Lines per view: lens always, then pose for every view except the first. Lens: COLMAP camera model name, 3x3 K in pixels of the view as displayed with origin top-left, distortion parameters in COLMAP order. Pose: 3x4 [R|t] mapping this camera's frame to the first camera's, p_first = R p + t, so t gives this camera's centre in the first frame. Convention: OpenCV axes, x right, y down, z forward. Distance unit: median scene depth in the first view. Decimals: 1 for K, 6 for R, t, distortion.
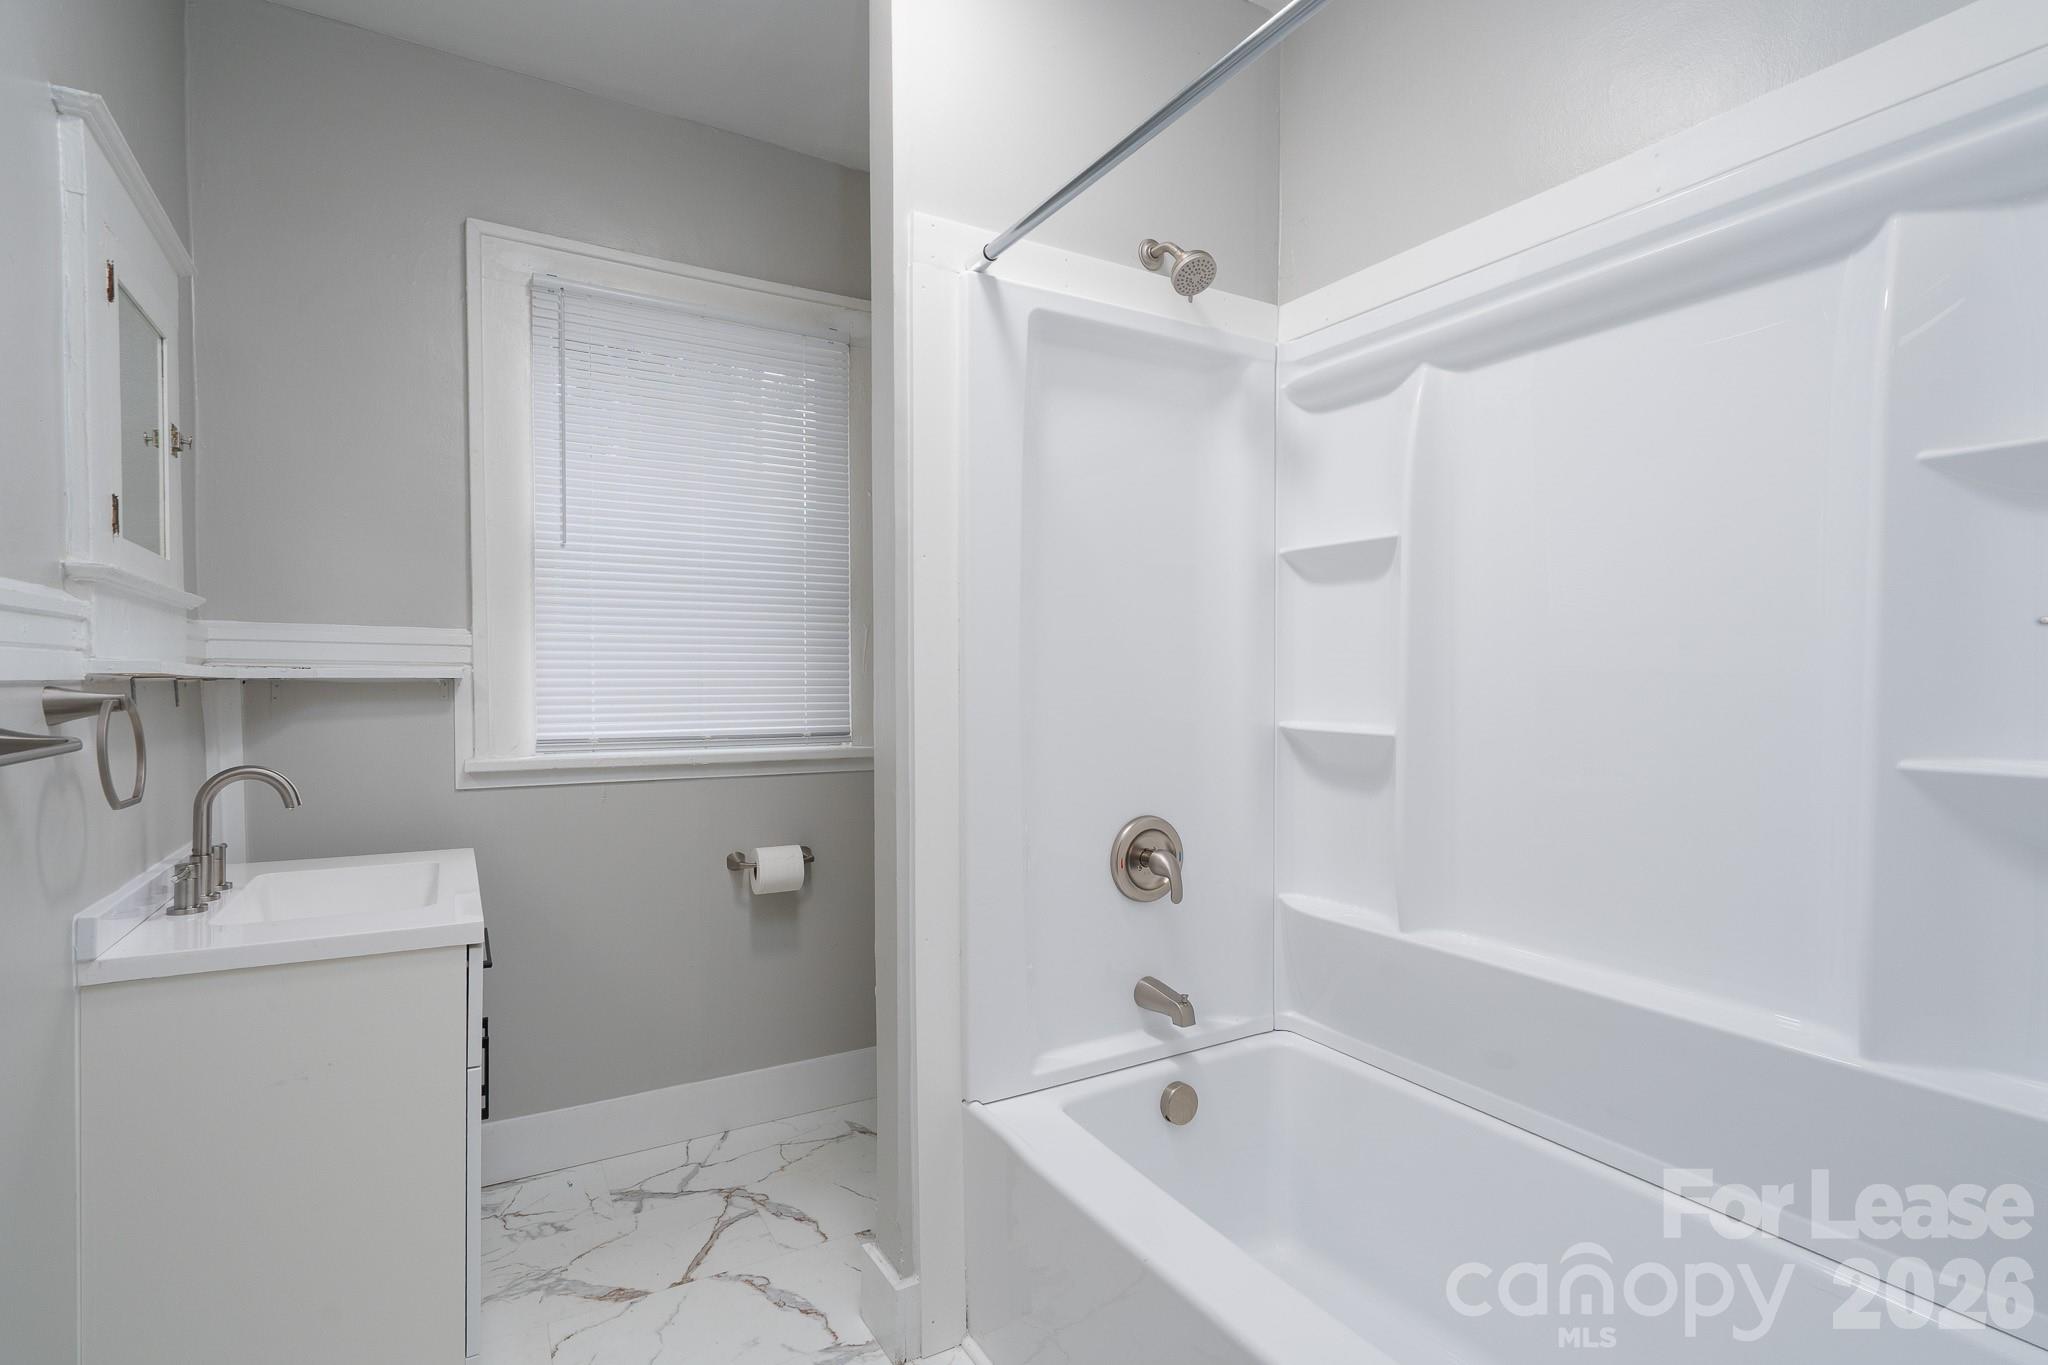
lens RADIAL K [[997.3, 0, 1024.4], [0, 997.3, 700.0], [0, 0, 1]] dist [0.001681, 0.000672]
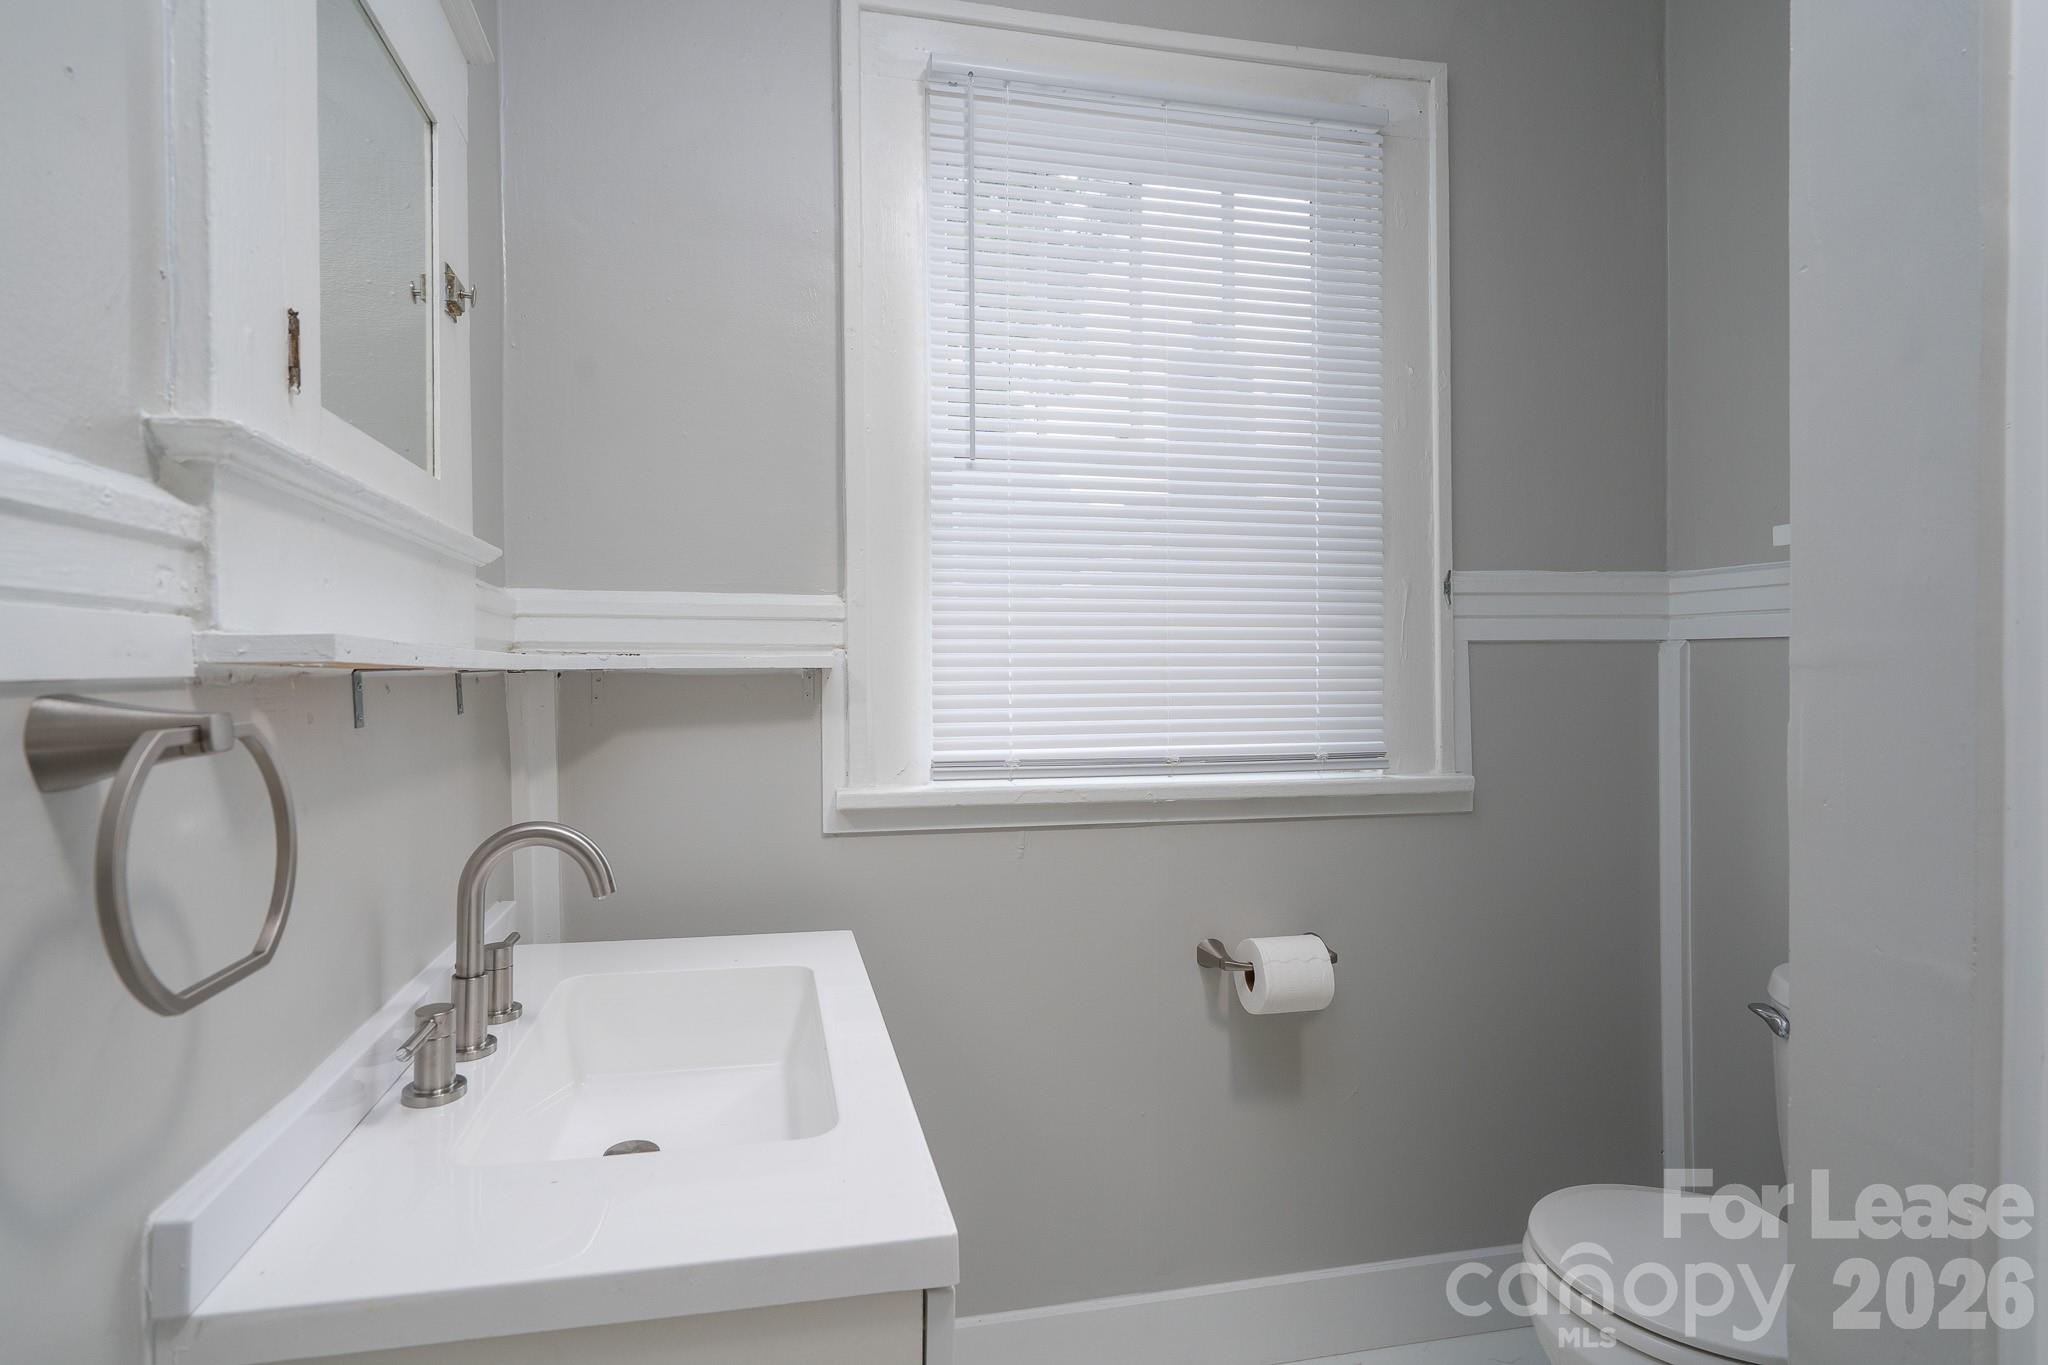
lens RADIAL K [[1004.3, 0, 992.4], [0, 1004.3, 682.1], [0, 0, 1]] dist [-0.003517, 0.000062]
pose [[0.956083, -0.000065, -0.293097, -0.291216], [-0.001642, 0.999983, -0.005579, -0.009984], [0.293092, 0.005815, 0.956066, 0.426731]]
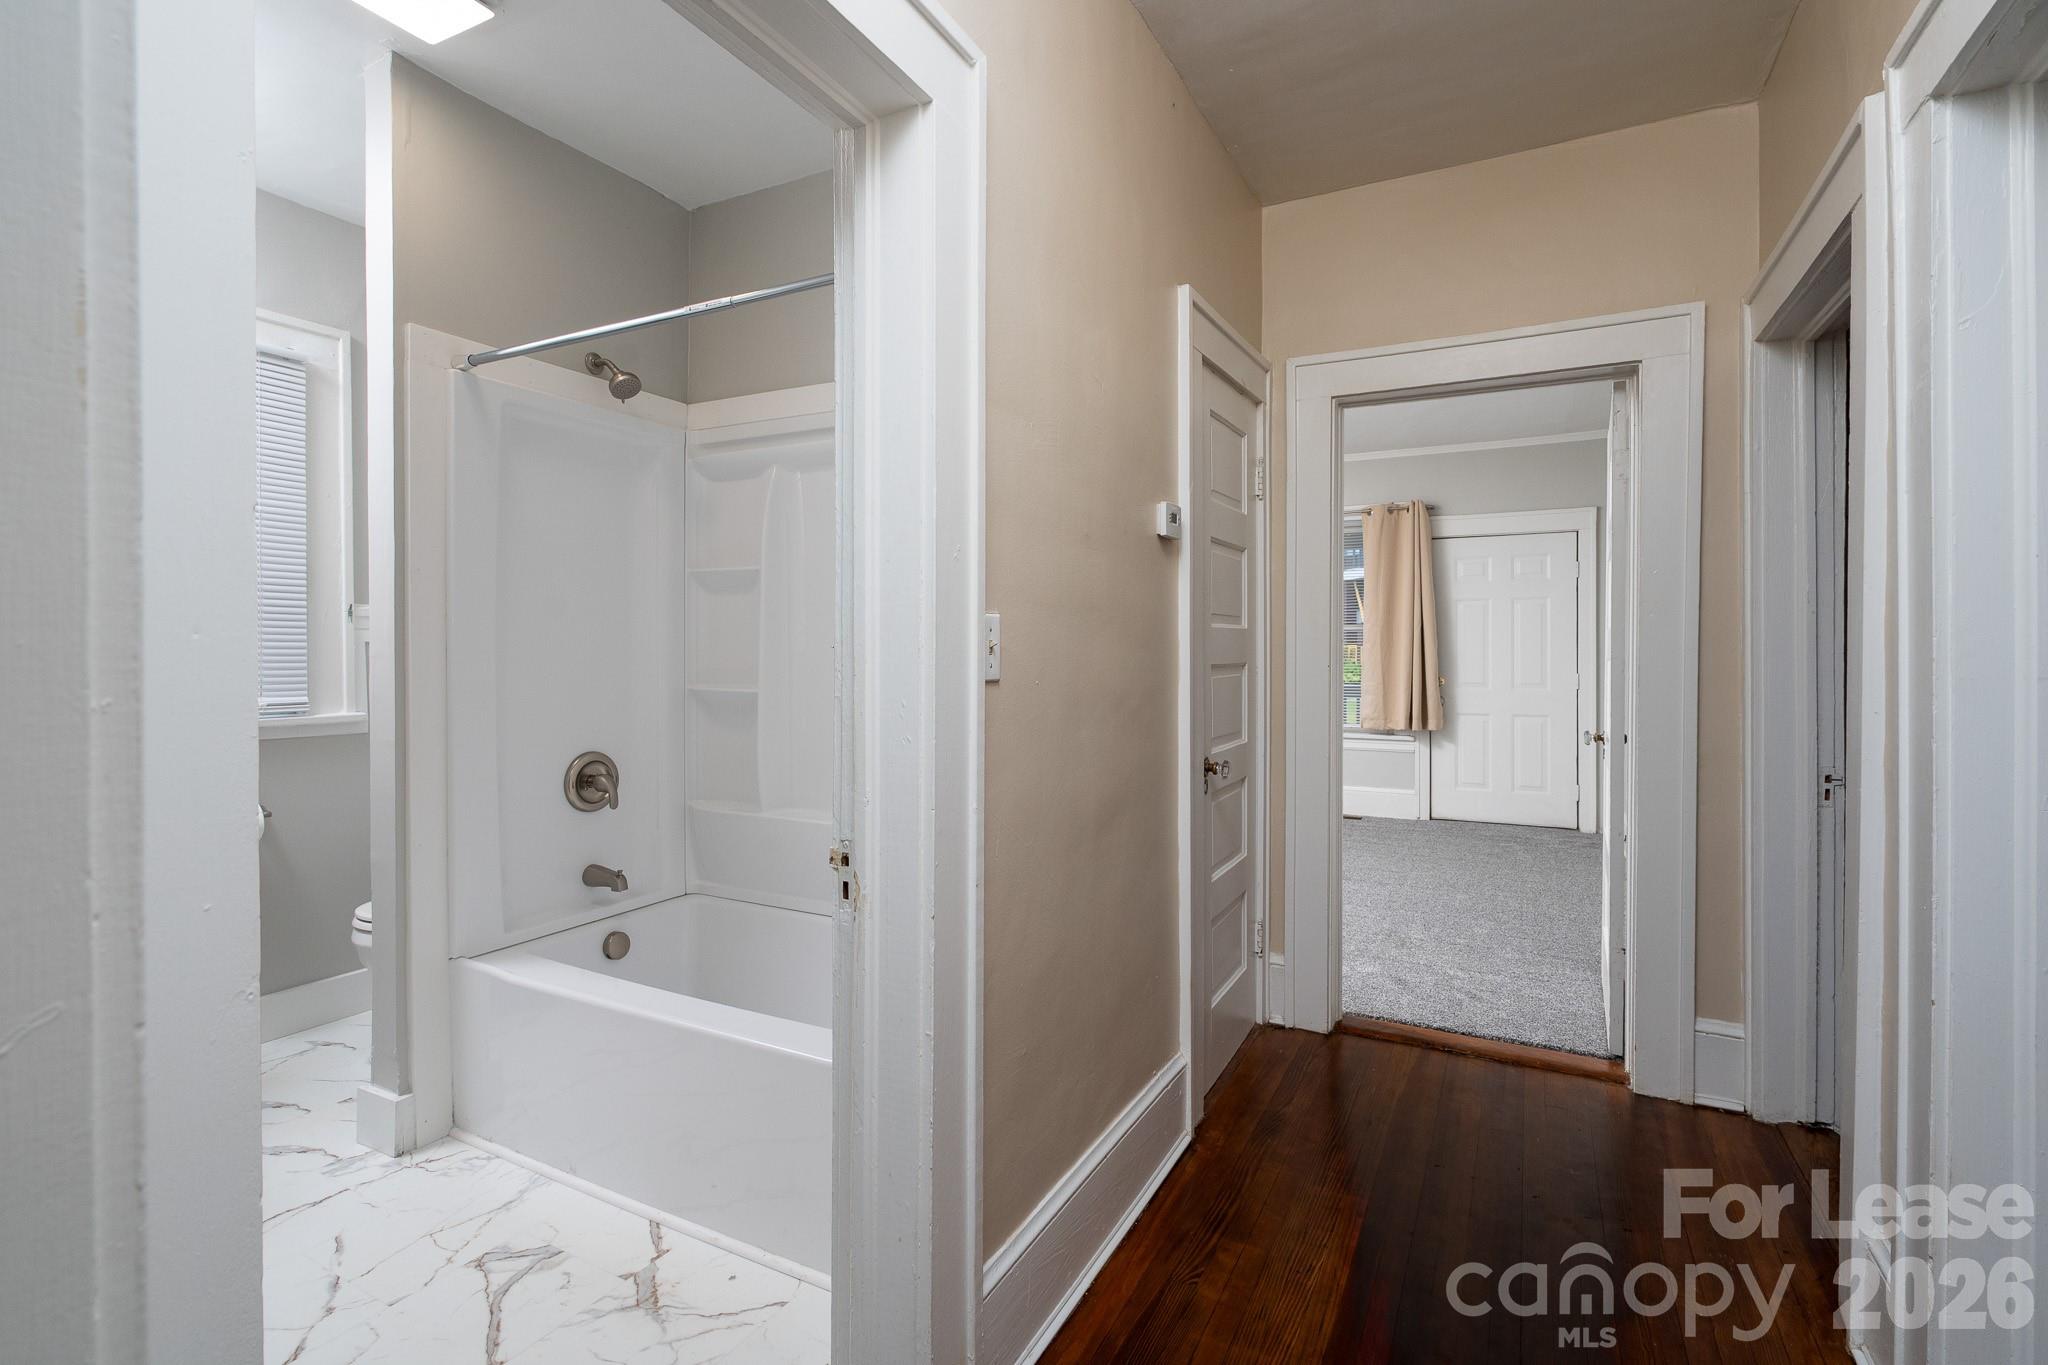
lens RADIAL K [[950.0, 0, 1023.2], [0, 950.0, 657.2], [0, 0, 1]] dist [-0.002272, -0.000149]
pose [[0.851731, 0.000796, 0.523979, -0.059667], [0.006452, 0.999907, -0.012007, -0.000722], [-0.523940, 0.013607, 0.851647, -0.453777]]
